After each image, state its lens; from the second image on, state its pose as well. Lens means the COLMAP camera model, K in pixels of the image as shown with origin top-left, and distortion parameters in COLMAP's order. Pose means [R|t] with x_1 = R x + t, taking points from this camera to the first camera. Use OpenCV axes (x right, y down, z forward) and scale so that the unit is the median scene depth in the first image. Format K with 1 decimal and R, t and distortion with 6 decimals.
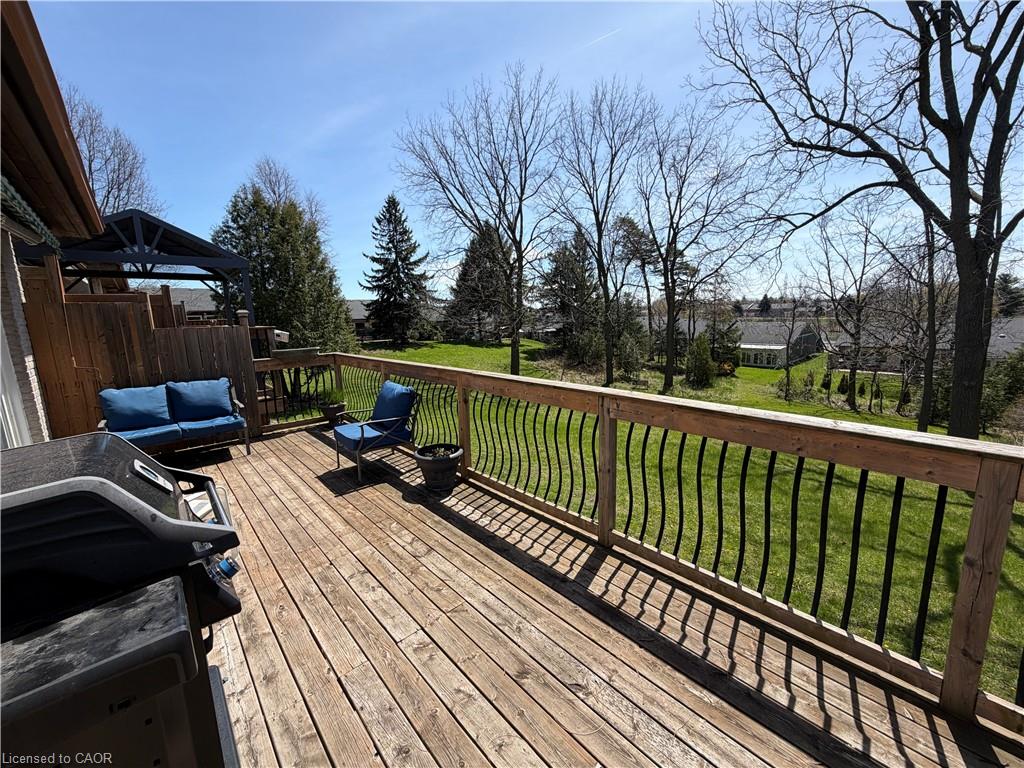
lens RADIAL K [[406.9, 0, 512.0], [0, 406.9, 384.0], [0, 0, 1]] dist [-0.001566, -0.000258]
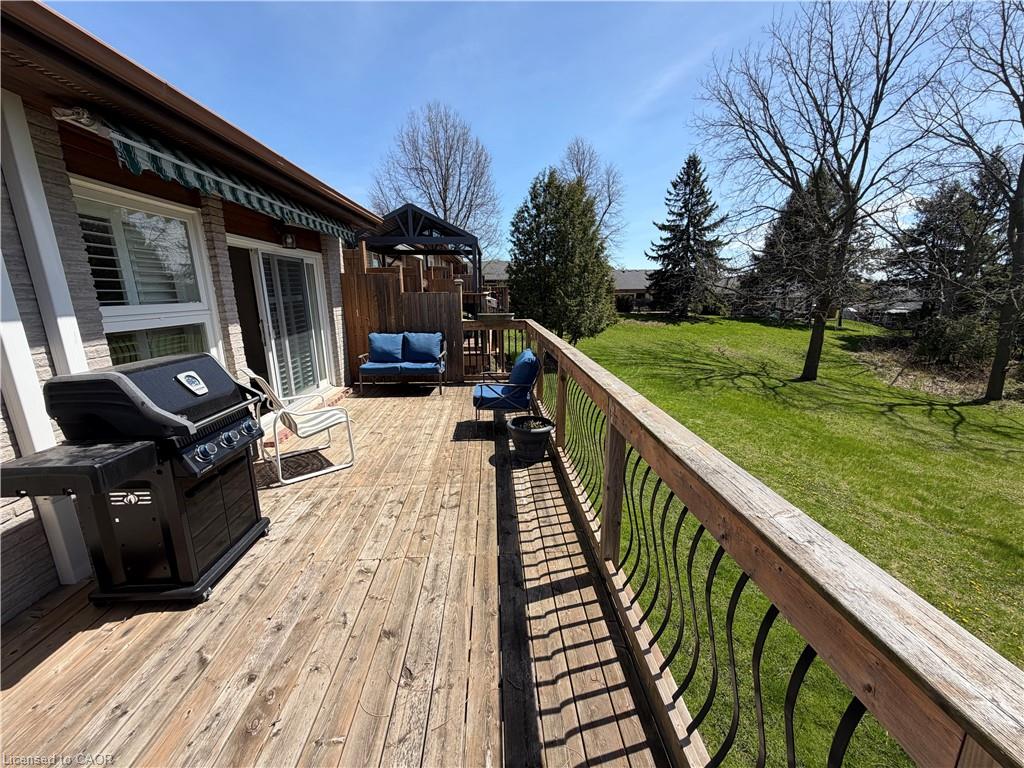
lens RADIAL K [[406.9, 0, 512.0], [0, 406.9, 384.0], [0, 0, 1]] dist [-0.001566, -0.000258]
pose [[0.771711, 0.166777, -0.613717, 0.061881], [-0.123270, 0.985928, 0.112921, -0.006282], [0.623913, -0.011489, 0.781409, 0.029245]]
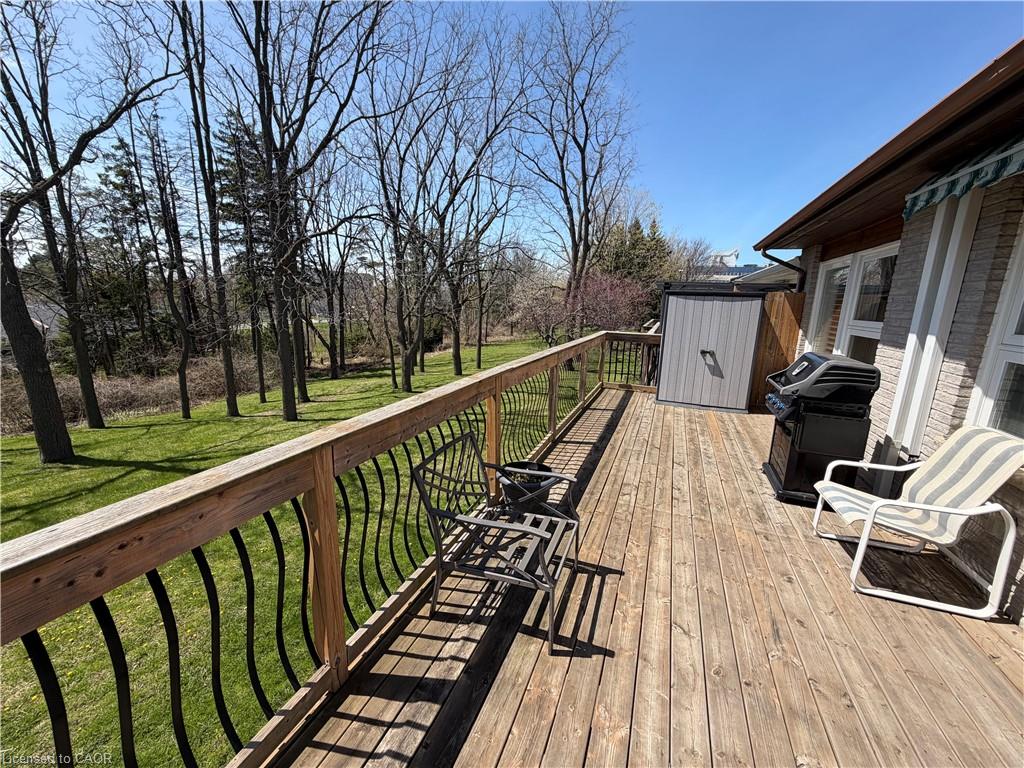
lens RADIAL K [[406.9, 0, 512.0], [0, 406.9, 384.0], [0, 0, 1]] dist [-0.001566, -0.000258]
pose [[-0.439482, -0.169351, 0.882142, -0.134346], [0.133524, 0.958839, 0.250597, -0.032530], [-0.888272, 0.227920, -0.398780, 0.208491]]
